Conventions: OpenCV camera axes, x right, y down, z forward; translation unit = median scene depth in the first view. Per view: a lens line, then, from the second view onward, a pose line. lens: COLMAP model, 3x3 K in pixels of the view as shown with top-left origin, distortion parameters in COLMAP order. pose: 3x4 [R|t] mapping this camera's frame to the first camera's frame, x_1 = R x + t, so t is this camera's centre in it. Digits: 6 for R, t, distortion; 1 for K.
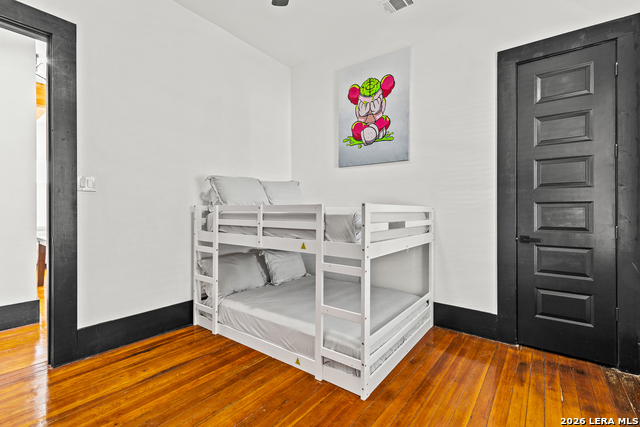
lens RADIAL K [[289.8, 0, 323.6], [0, 289.8, 208.2], [0, 0, 1]] dist [0.002103, 0.000176]
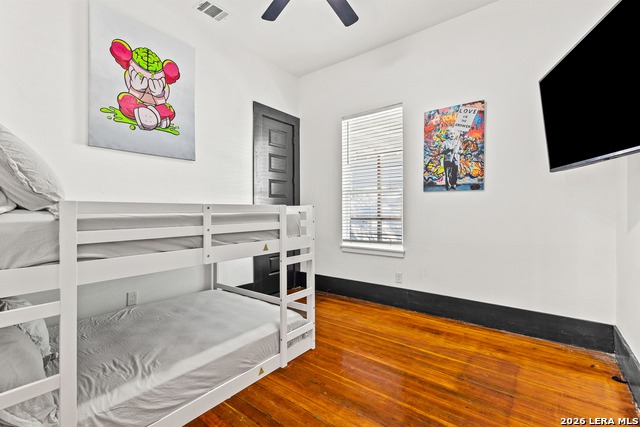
lens RADIAL K [[289.8, 0, 323.6], [0, 289.8, 208.2], [0, 0, 1]] dist [0.002103, 0.000176]
pose [[0.003940, 0.004330, 0.999983, -0.804007], [-0.004463, 0.999981, -0.004312, 0.001260], [-0.999982, -0.004446, 0.003959, 0.619167]]
